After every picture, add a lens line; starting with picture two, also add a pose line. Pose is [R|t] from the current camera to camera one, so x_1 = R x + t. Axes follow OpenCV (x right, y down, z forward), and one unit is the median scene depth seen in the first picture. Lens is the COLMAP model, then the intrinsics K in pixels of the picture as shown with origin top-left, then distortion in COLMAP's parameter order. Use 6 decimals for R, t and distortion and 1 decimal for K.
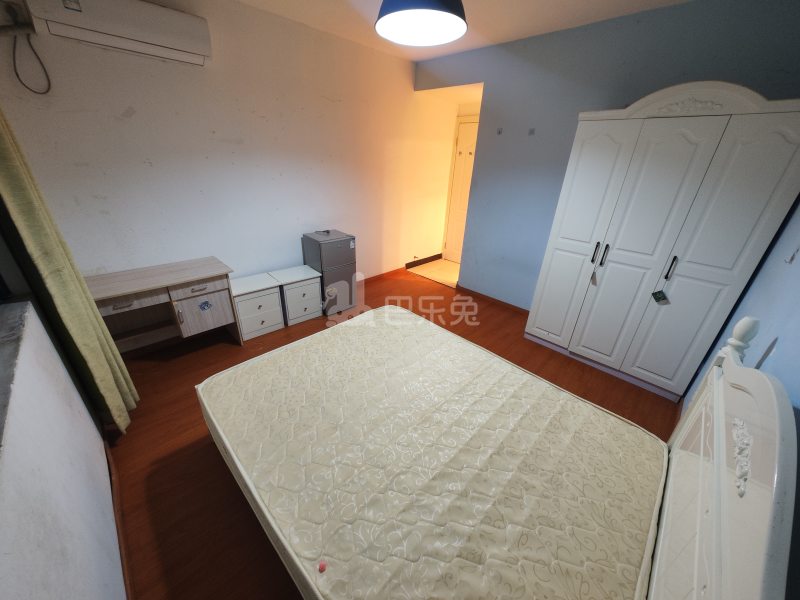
lens RADIAL K [[299.5, 0, 398.0], [0, 299.5, 298.8], [0, 0, 1]] dist [0.001706, -0.000523]
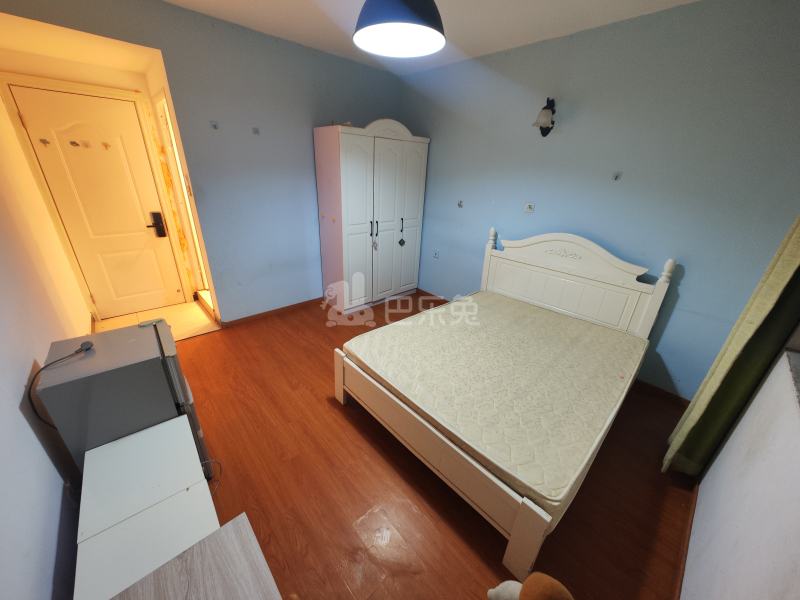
lens RADIAL K [[299.5, 0, 398.0], [0, 299.5, 298.8], [0, 0, 1]] dist [0.001706, -0.000523]
pose [[0.046047, -0.433197, 0.900122, -0.637730], [0.389796, 0.837438, 0.383088, -0.312020], [-0.919749, 0.333224, 0.207420, 0.587833]]
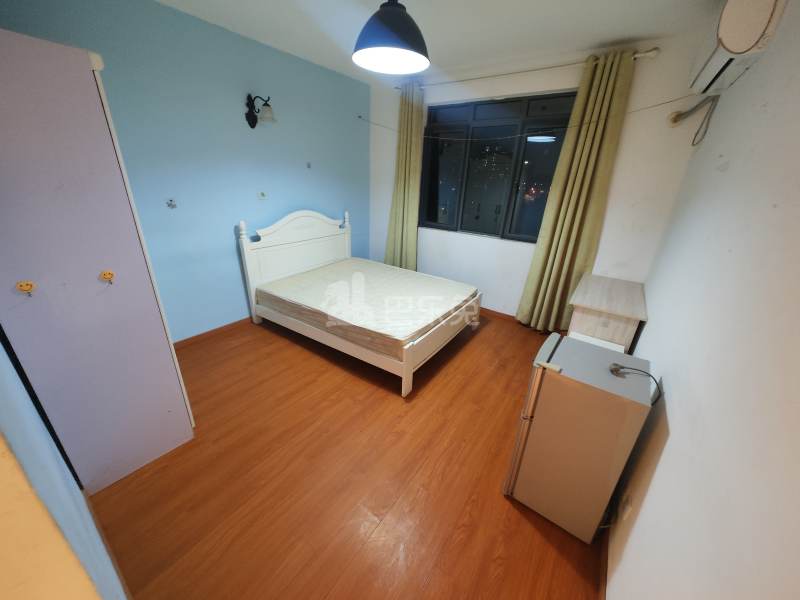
lens RADIAL K [[299.5, 0, 398.0], [0, 299.5, 298.8], [0, 0, 1]] dist [0.001706, -0.000523]
pose [[-0.983362, -0.011828, -0.181270, 0.137790], [-0.141650, 0.674662, 0.724407, -0.613205], [0.113727, 0.738032, -0.665113, 1.345754]]
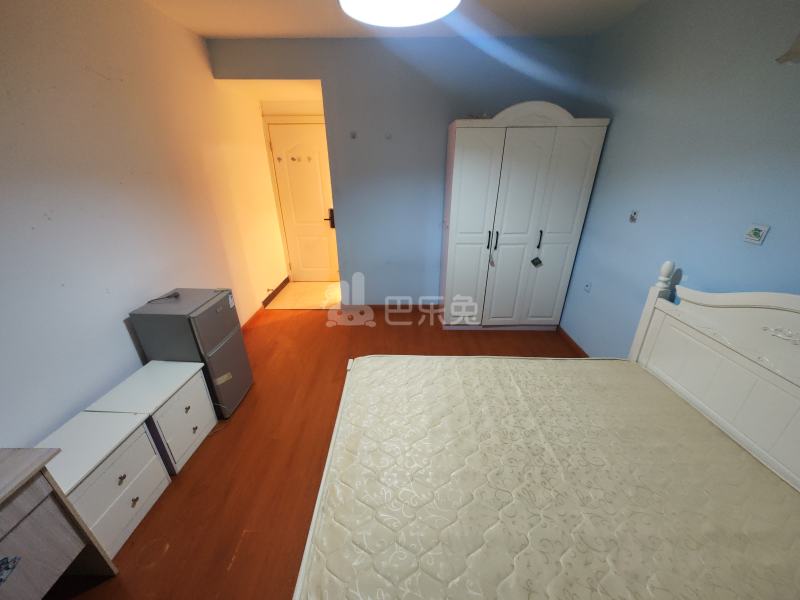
lens RADIAL K [[299.5, 0, 398.0], [0, 299.5, 298.8], [0, 0, 1]] dist [0.001706, -0.000523]
pose [[0.711912, -0.325870, 0.622085, -0.340137], [0.329466, 0.937268, 0.113935, -0.158862], [-0.620188, 0.123845, 0.774615, 0.283869]]
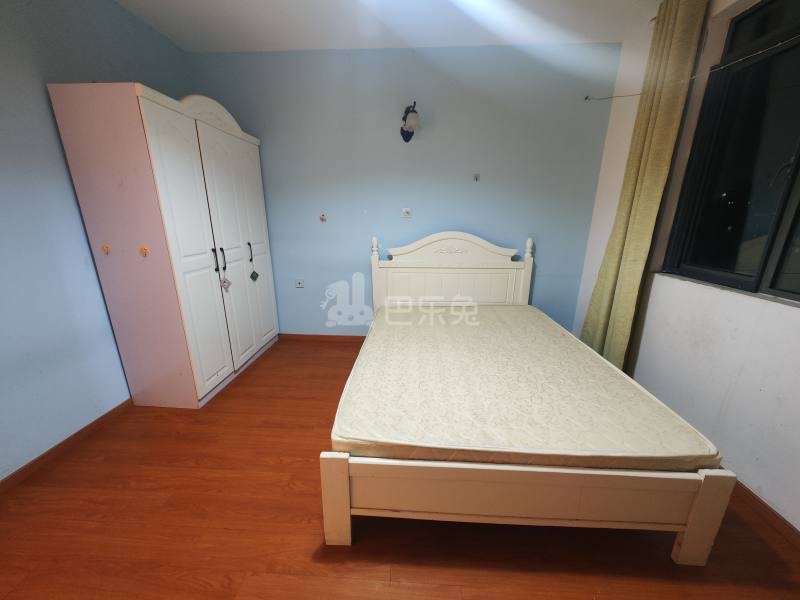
lens RADIAL K [[299.5, 0, 398.0], [0, 299.5, 298.8], [0, 0, 1]] dist [0.001706, -0.000523]
pose [[-0.666628, -0.242799, 0.704738, -0.324520], [0.289492, 0.786910, 0.544947, -0.335095], [-0.686878, 0.567293, -0.454287, 0.923949]]
